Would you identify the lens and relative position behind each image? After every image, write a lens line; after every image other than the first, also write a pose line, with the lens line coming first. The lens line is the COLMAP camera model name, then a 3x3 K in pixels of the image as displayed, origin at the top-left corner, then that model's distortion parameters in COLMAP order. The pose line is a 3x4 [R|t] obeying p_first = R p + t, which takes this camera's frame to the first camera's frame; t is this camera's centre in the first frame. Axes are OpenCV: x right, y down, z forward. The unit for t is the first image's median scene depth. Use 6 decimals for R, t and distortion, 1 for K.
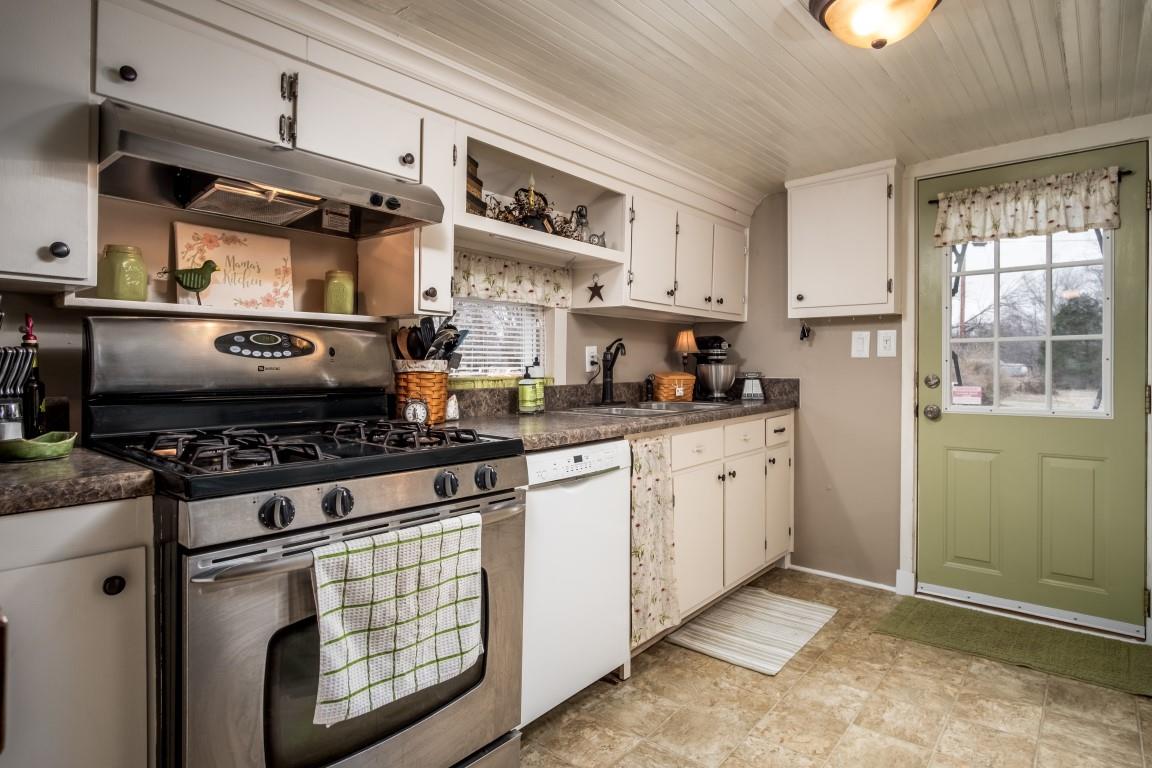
lens RADIAL K [[623.2, 0, 574.5], [0, 623.2, 367.1], [0, 0, 1]] dist [-0.009451, 0.000821]
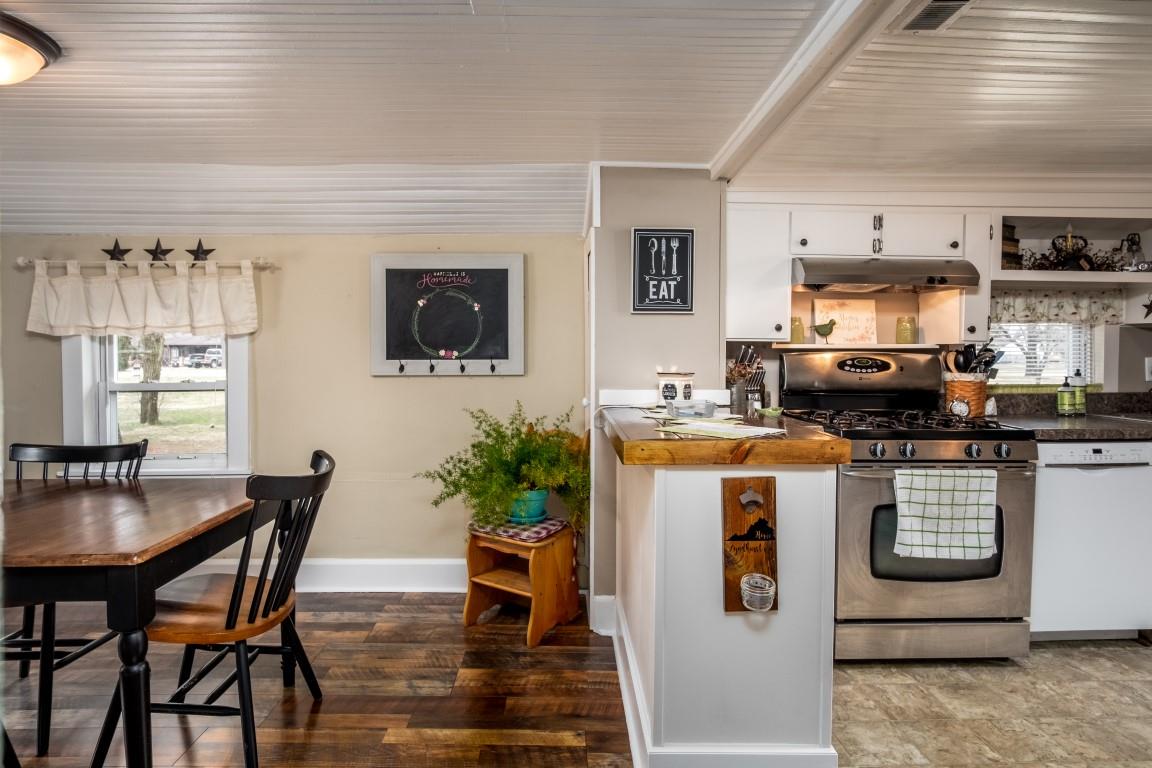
lens RADIAL K [[623.2, 0, 574.5], [0, 623.2, 367.1], [0, 0, 1]] dist [-0.009451, 0.000821]
pose [[0.668314, 0.012335, -0.743777, 0.241830], [-0.000855, 0.999875, 0.015814, -0.050529], [0.743879, -0.009933, 0.668241, -0.703382]]
